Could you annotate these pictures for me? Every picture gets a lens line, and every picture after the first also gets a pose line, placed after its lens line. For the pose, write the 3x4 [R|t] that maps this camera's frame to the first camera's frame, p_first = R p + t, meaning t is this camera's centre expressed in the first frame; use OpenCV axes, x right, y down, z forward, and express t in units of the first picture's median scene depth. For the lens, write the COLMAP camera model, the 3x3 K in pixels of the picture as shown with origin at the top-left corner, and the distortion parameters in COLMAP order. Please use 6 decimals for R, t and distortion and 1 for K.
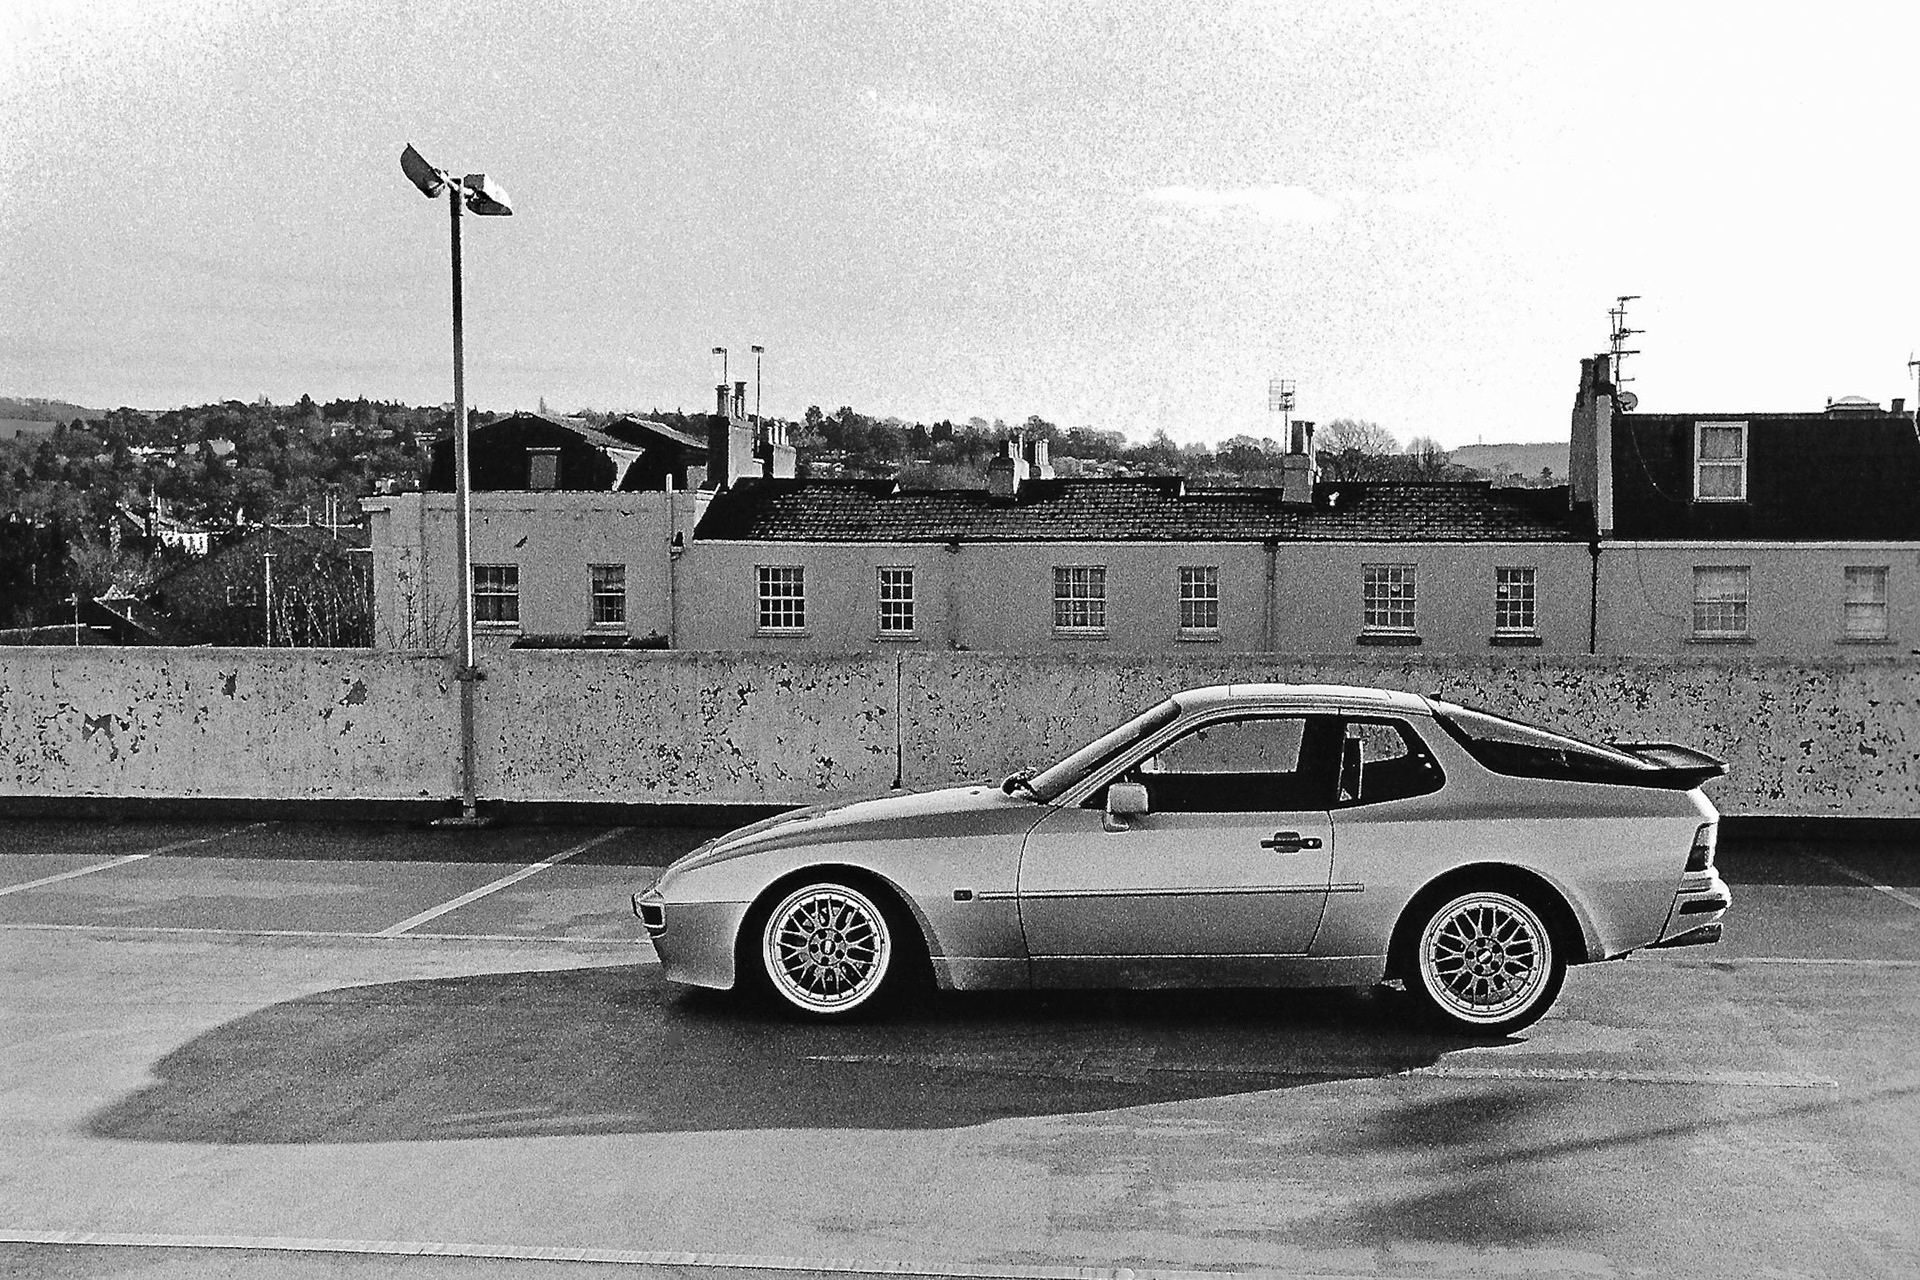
lens RADIAL K [[2338.2, 0, 959.6], [0, 2338.2, 783.9], [0, 0, 1]] dist [-0.215587, 0.684802]
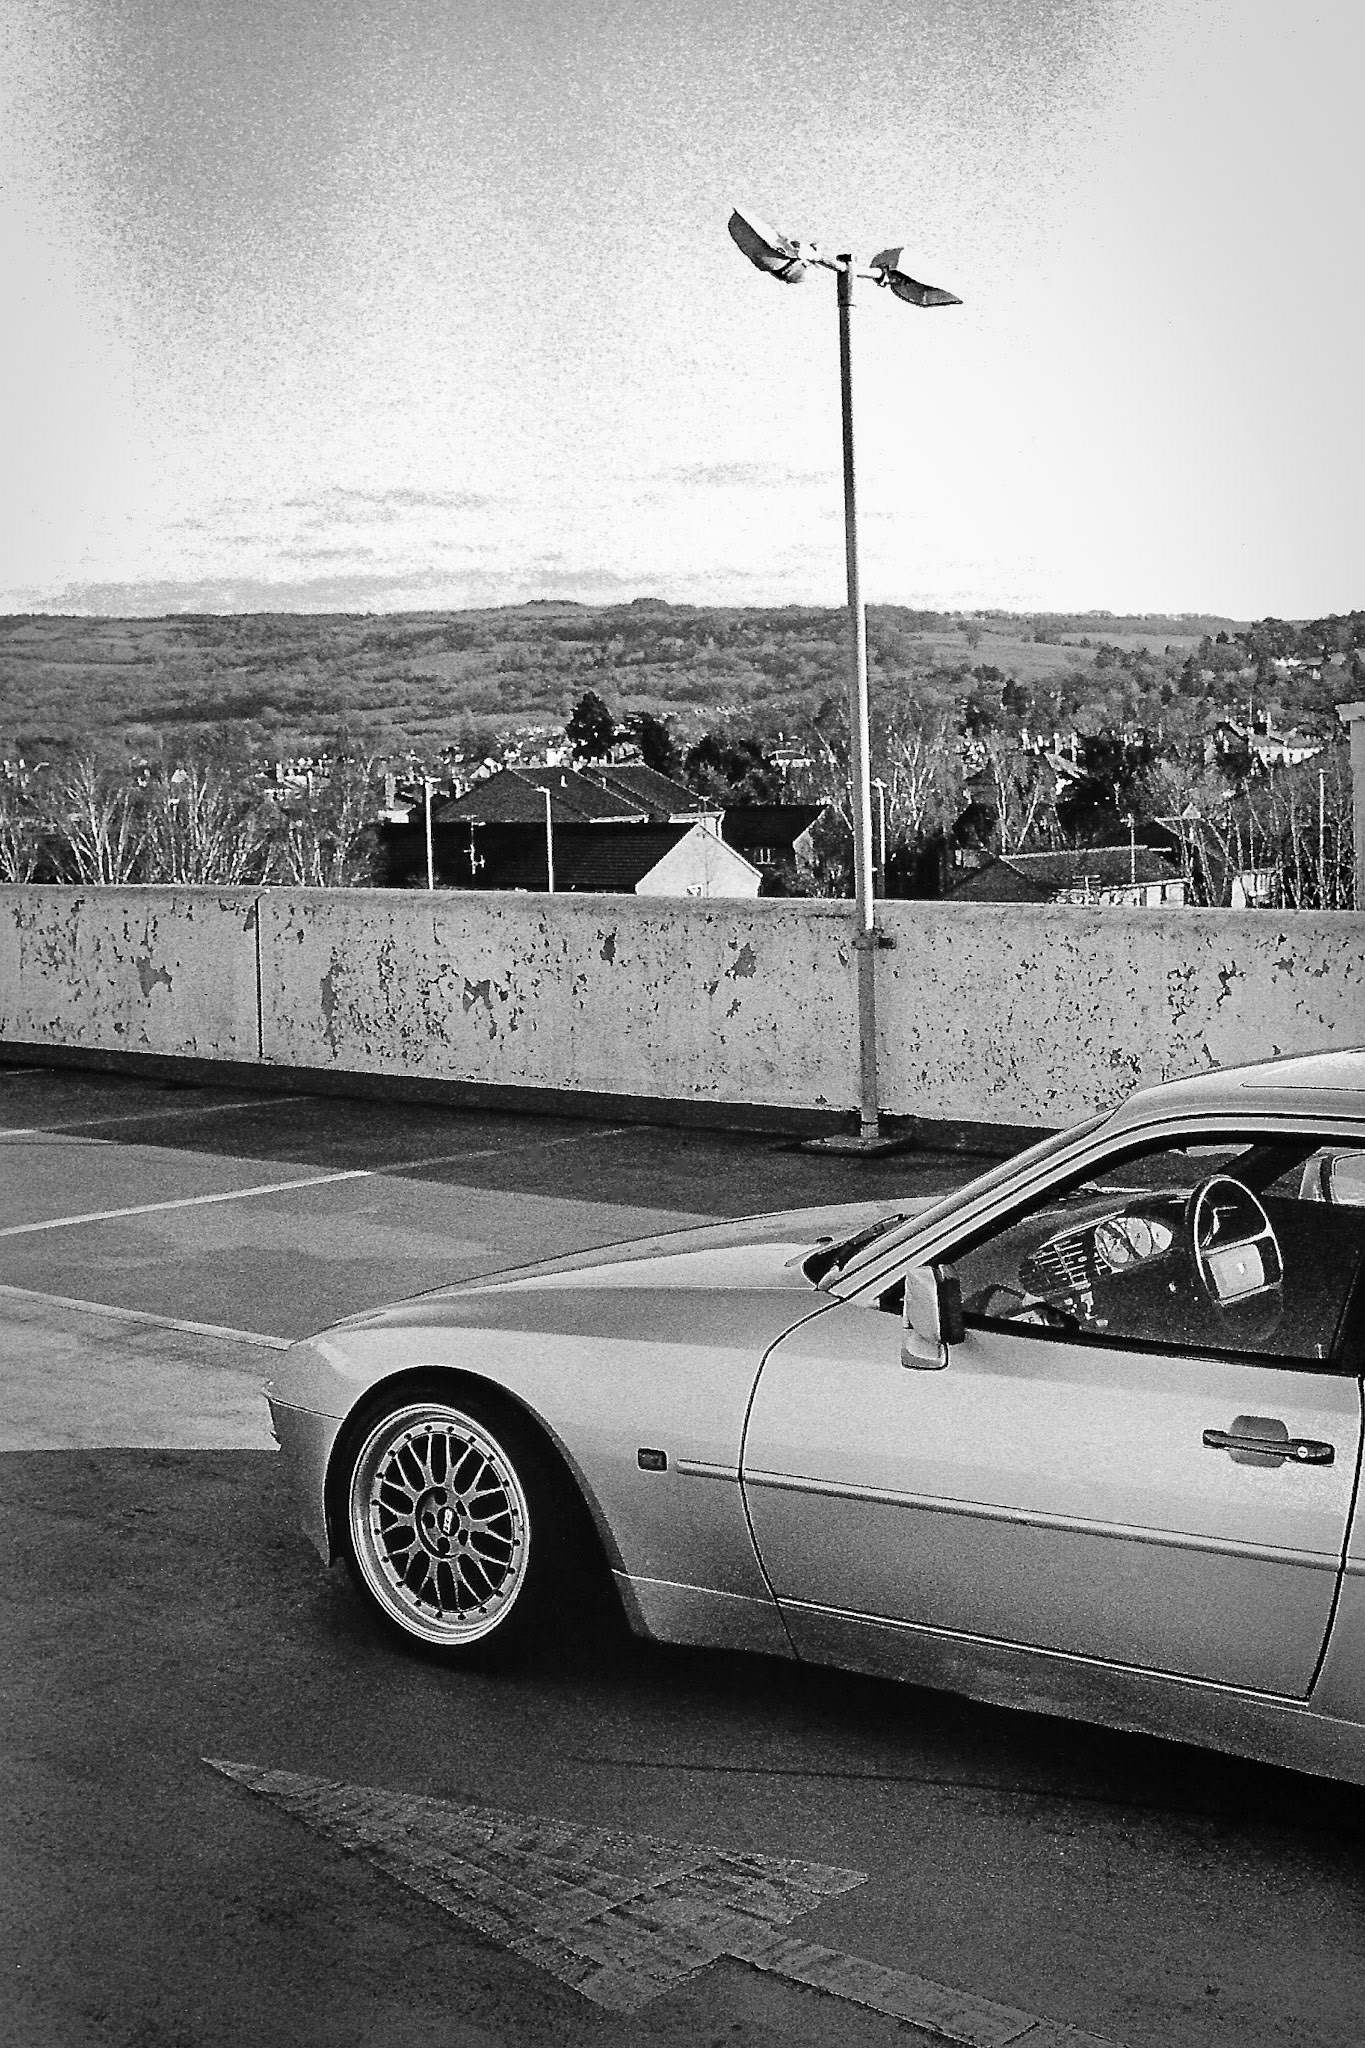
lens RADIAL K [[2494.1, 0, 682.5], [0, 2494.1, 1024.0], [0, 0, 1]] dist [-0.215587, 0.684802]
pose [[0.833654, 0.036447, -0.551083, 0.167662], [-0.034275, 0.999311, 0.014241, -0.030166], [0.551222, 0.007016, 0.834329, 0.319696]]
